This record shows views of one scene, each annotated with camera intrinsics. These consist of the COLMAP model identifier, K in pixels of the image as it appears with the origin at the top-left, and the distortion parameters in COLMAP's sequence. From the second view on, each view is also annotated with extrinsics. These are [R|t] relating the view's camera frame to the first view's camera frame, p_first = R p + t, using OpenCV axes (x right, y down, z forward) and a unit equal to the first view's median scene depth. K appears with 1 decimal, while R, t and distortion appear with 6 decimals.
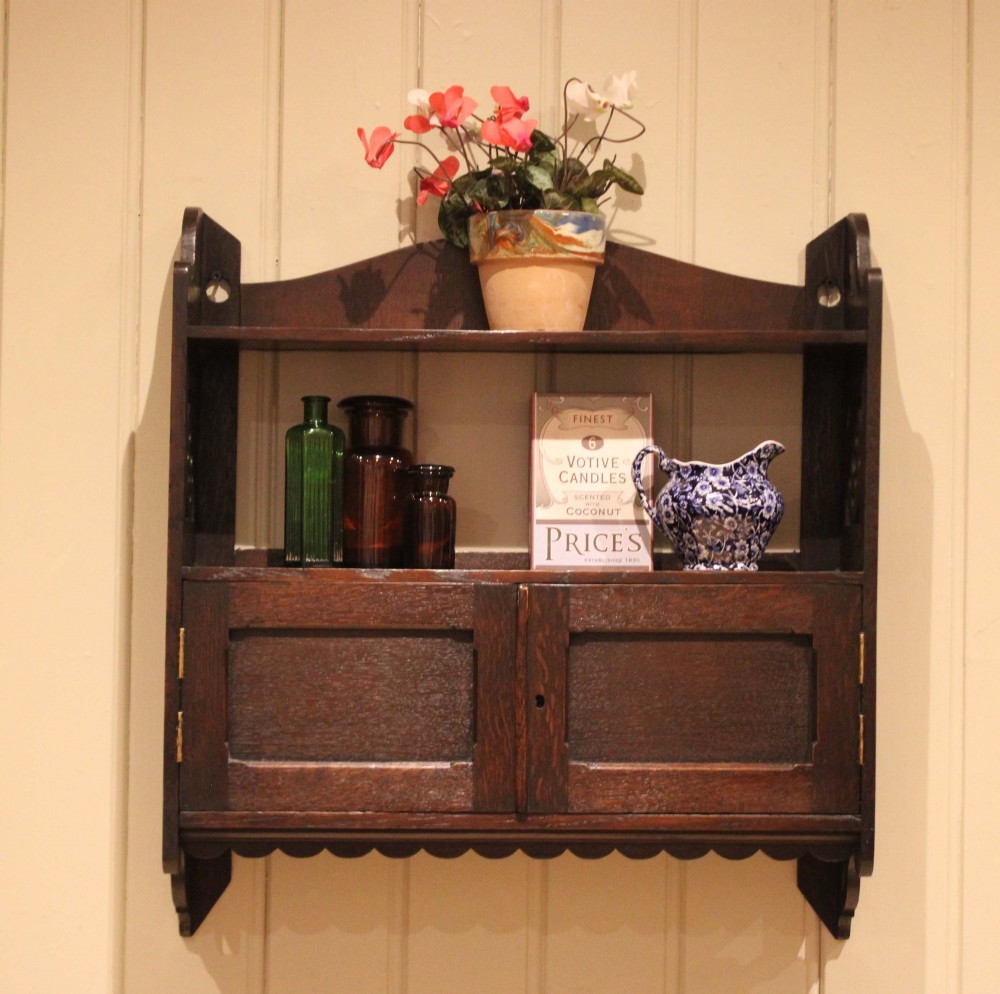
lens RADIAL K [[2678.5, 0, 500.0], [0, 2678.5, 497.0], [0, 0, 1]] dist [-0.054711, 0.363376]
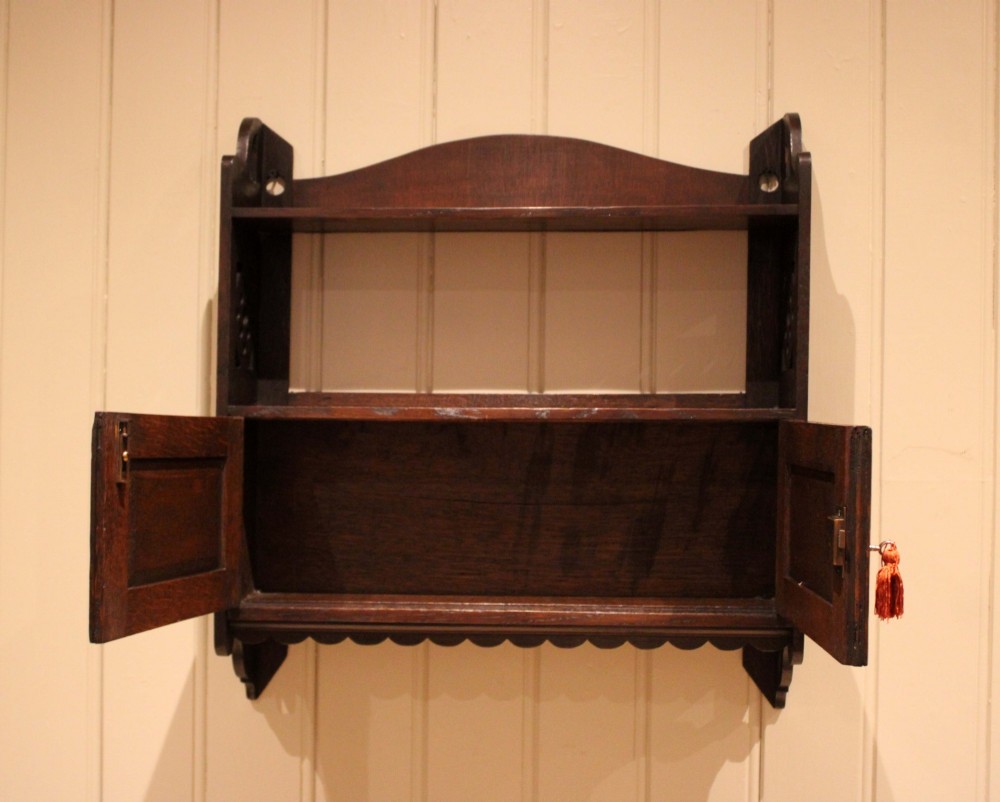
lens RADIAL K [[1415.1, 0, 500.0], [0, 1415.1, 401.0], [0, 0, 1]] dist [-0.092701, -0.017447]
pose [[0.996328, -0.002506, -0.085582, 0.058886], [0.004360, 0.999760, 0.021475, 0.010550], [0.085507, -0.021770, 0.996100, 0.369615]]
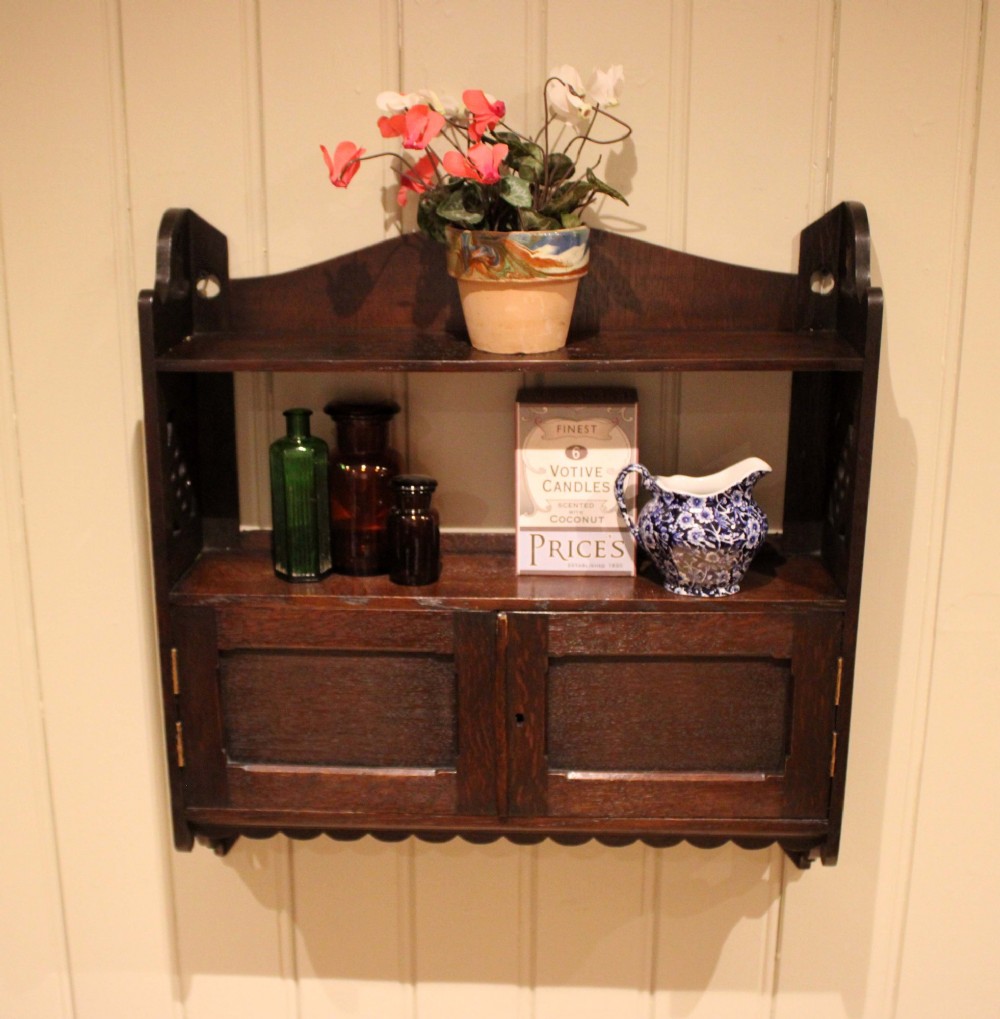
lens RADIAL K [[1468.5, 0, 452.2], [0, 1468.5, 513.1], [0, 0, 1]] dist [-0.164444, 0.219636]
pose [[0.994683, 0.006919, -0.102755, 0.046099], [0.024606, 0.952878, 0.302355, -0.168631], [0.100005, -0.303276, 0.947641, 0.487551]]
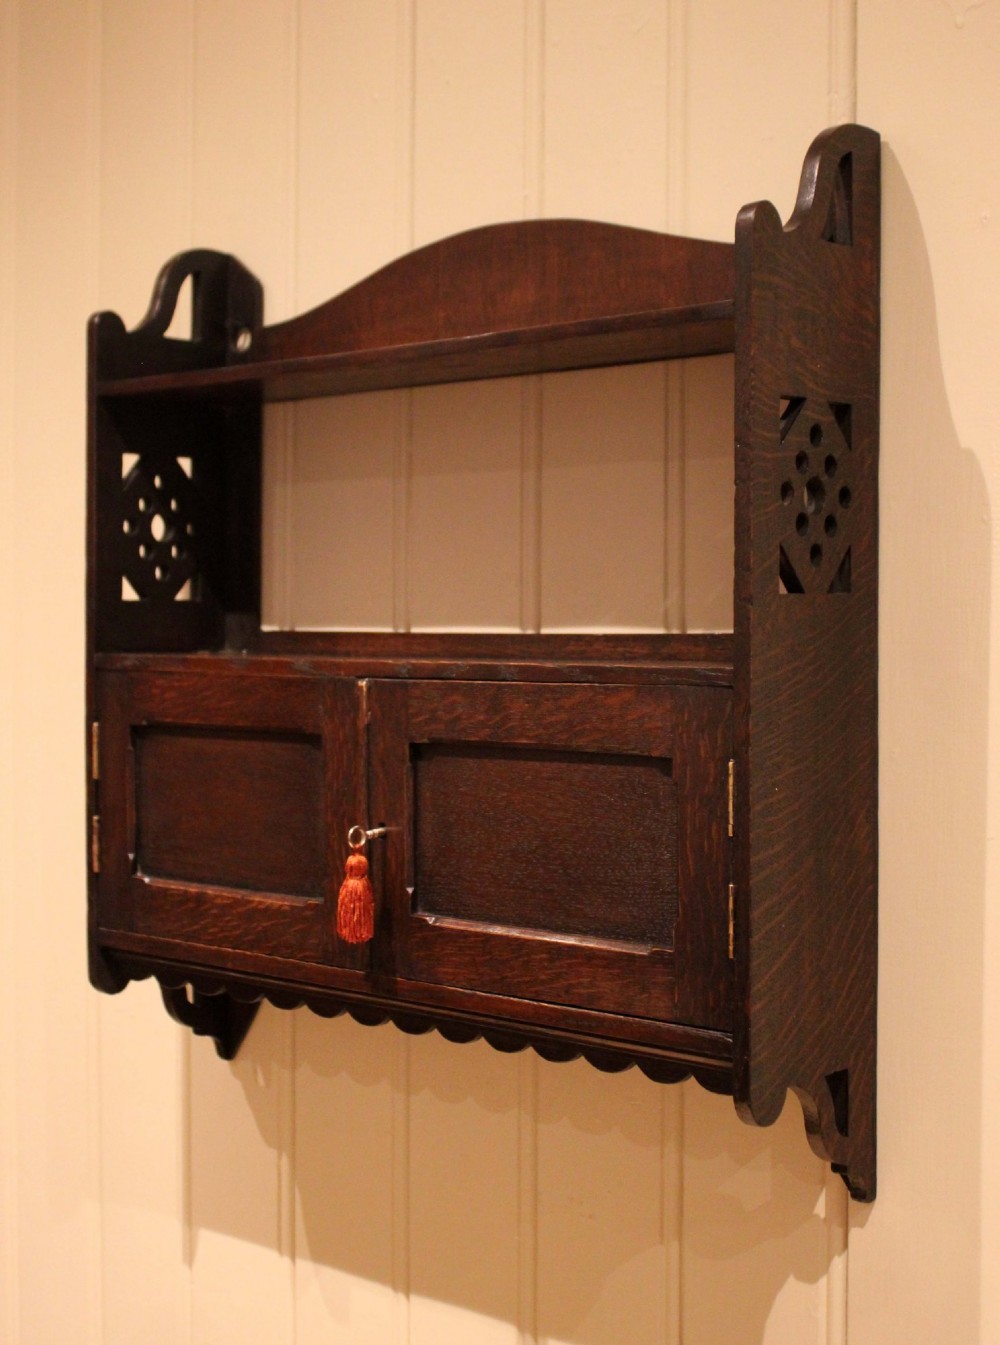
lens RADIAL K [[2029.3, 0, 426.0], [0, 2029.3, 615.5], [0, 0, 1]] dist [-0.078617, -0.044555]
pose [[0.710446, -0.007545, -0.703711, 0.432335], [0.029410, 0.999387, 0.018975, 0.003729], [0.703137, -0.034177, 0.710233, 0.595131]]
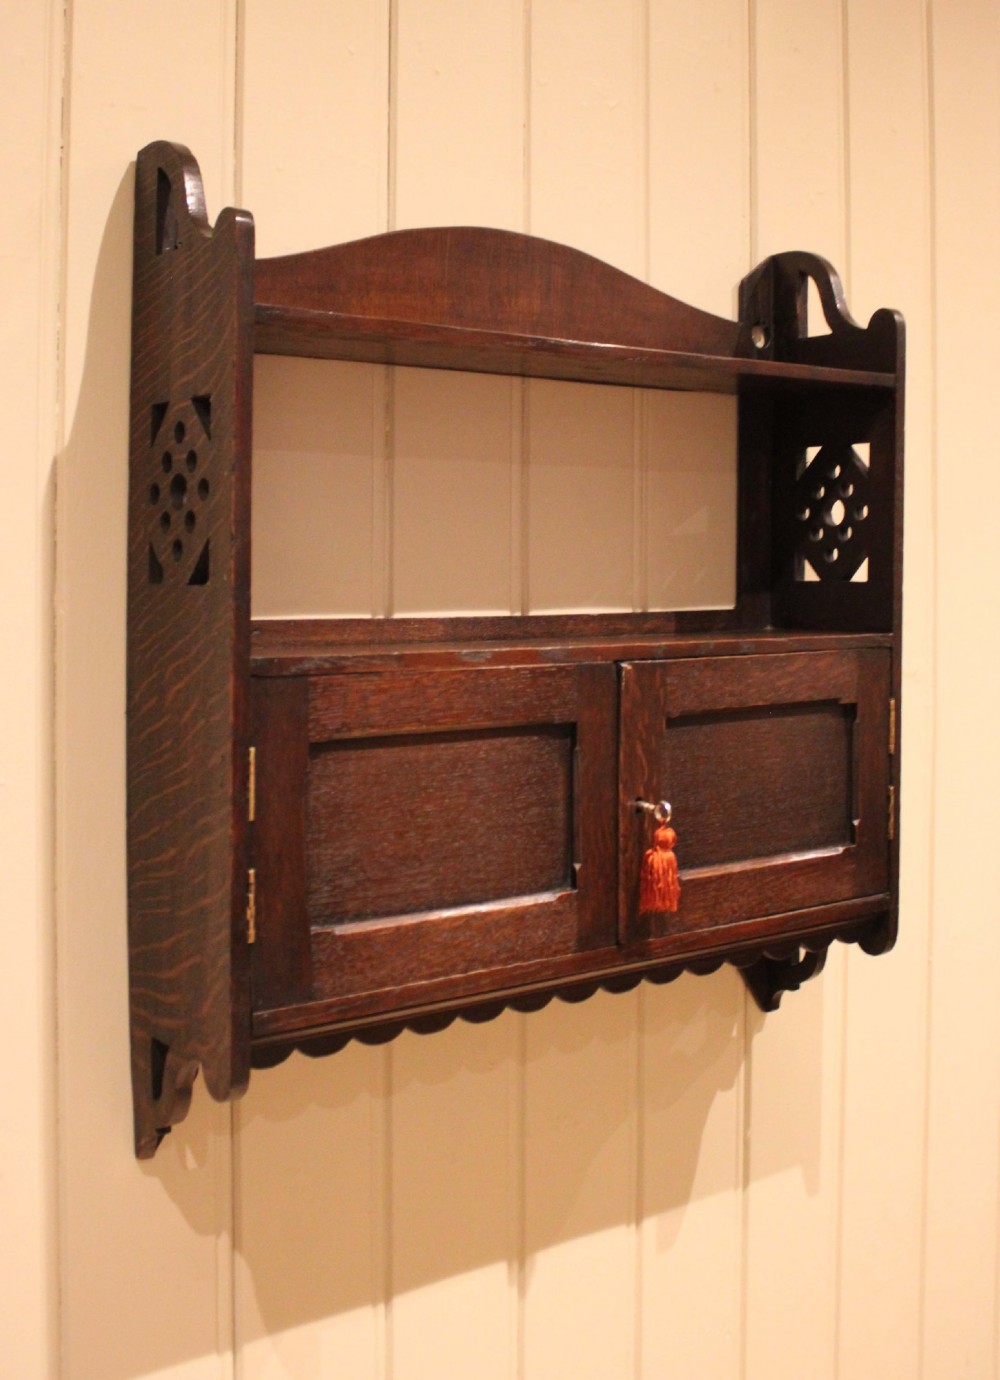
lens RADIAL K [[1664.6, 0, 497.6], [0, 1664.6, 568.9], [0, 0, 1]] dist [-0.088761, -0.031518]
pose [[0.802413, -0.007019, 0.596728, -0.318631], [-0.011902, 0.999544, 0.027761, -0.008796], [-0.596650, -0.029378, 0.801963, 0.621111]]
